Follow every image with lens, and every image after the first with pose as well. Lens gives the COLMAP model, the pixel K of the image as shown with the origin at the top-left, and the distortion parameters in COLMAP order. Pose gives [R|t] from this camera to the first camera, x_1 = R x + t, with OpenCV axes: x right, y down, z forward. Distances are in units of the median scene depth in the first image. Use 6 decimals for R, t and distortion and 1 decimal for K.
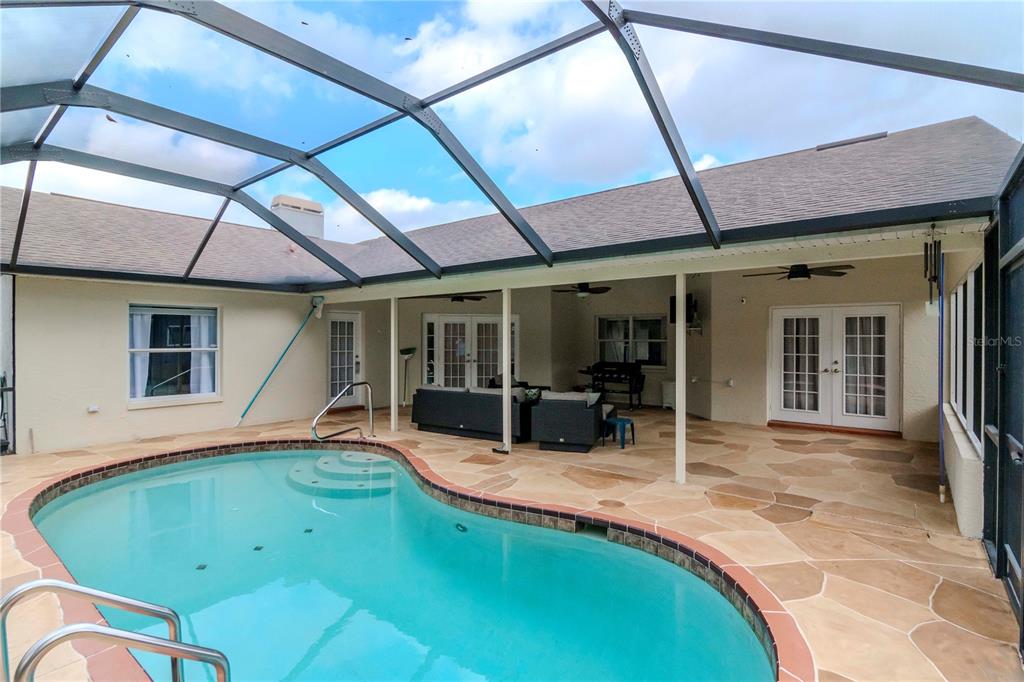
lens RADIAL K [[497.6, 0, 520.1], [0, 497.6, 341.8], [0, 0, 1]] dist [0.001247, -0.007597]
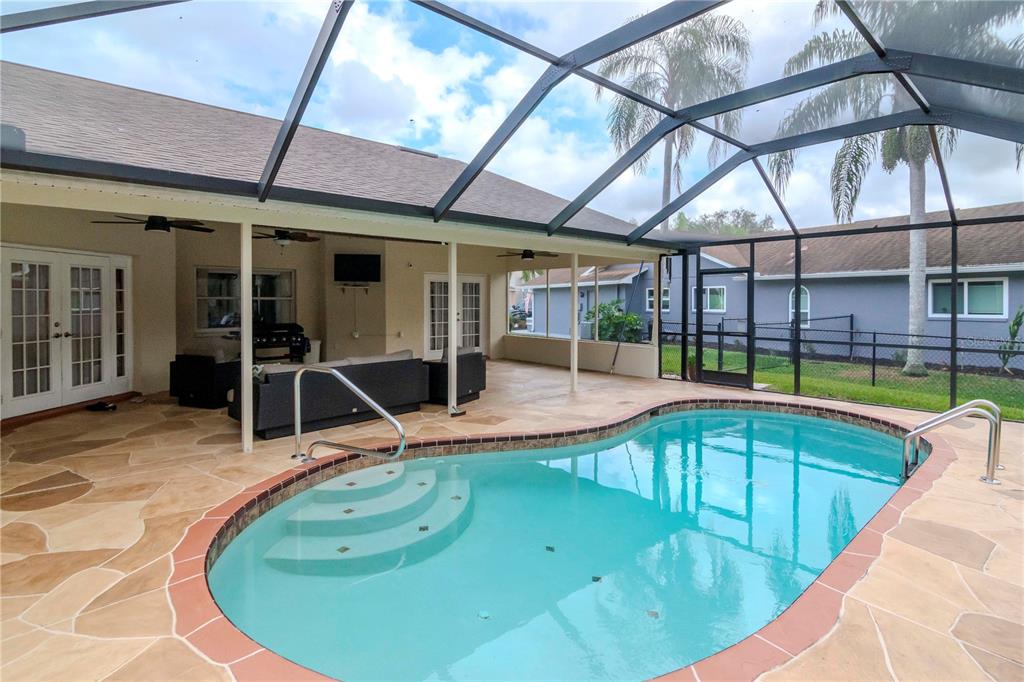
lens RADIAL K [[497.6, 0, 520.1], [0, 497.6, 341.8], [0, 0, 1]] dist [0.001247, -0.007597]
pose [[0.169466, -0.084246, 0.981929, -0.689599], [0.001284, 0.996358, 0.085262, -0.000727], [-0.985535, -0.013188, 0.168957, 0.523790]]
